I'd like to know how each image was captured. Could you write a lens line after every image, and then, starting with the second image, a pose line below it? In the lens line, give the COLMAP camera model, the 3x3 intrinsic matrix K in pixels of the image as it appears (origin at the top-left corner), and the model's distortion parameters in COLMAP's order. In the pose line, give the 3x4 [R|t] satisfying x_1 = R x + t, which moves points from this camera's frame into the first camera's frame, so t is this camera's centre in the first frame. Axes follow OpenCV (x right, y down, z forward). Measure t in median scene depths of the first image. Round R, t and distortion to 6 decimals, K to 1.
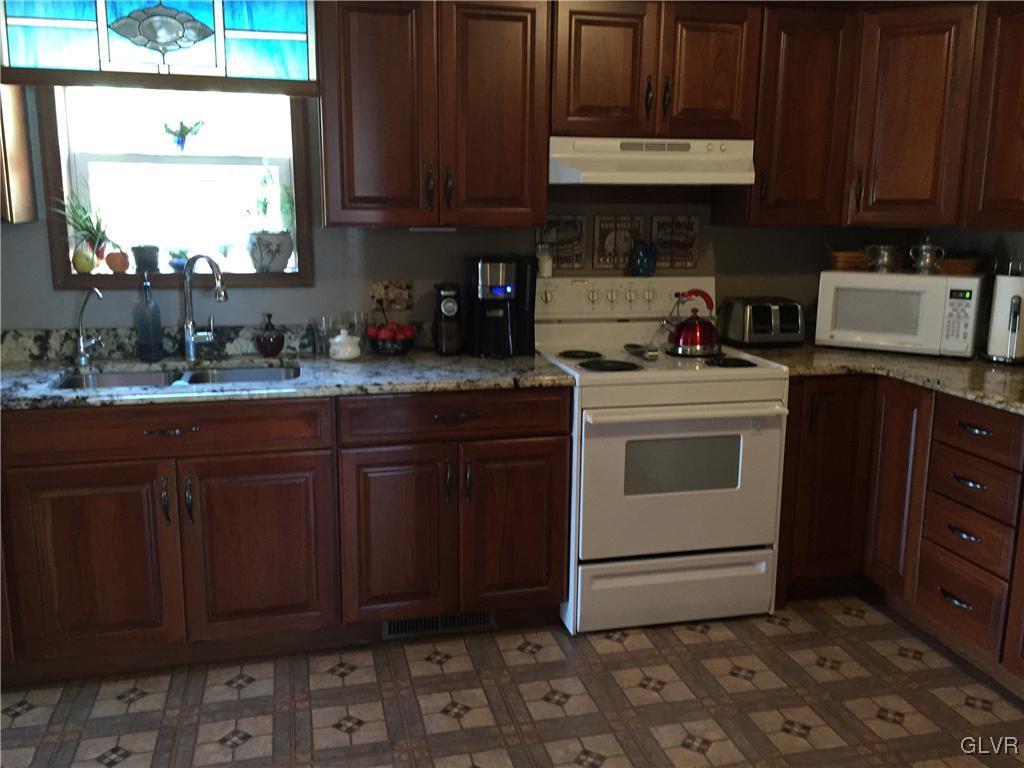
lens RADIAL K [[876.9, 0, 512.0], [0, 876.9, 384.0], [0, 0, 1]] dist [0.081060, -0.116129]
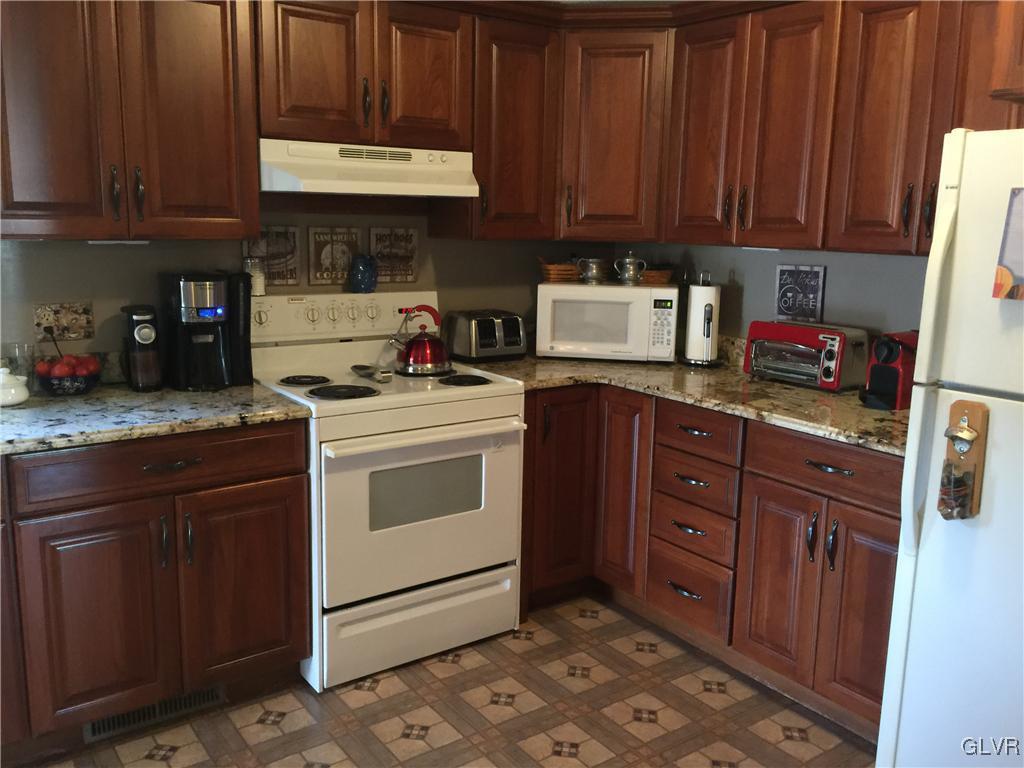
lens RADIAL K [[876.9, 0, 512.0], [0, 876.9, 384.0], [0, 0, 1]] dist [0.081060, -0.116129]
pose [[0.927322, -0.061477, 0.369182, -0.063420], [0.063526, 0.997958, 0.006615, -0.023439], [-0.368835, 0.017318, 0.929334, 0.083151]]
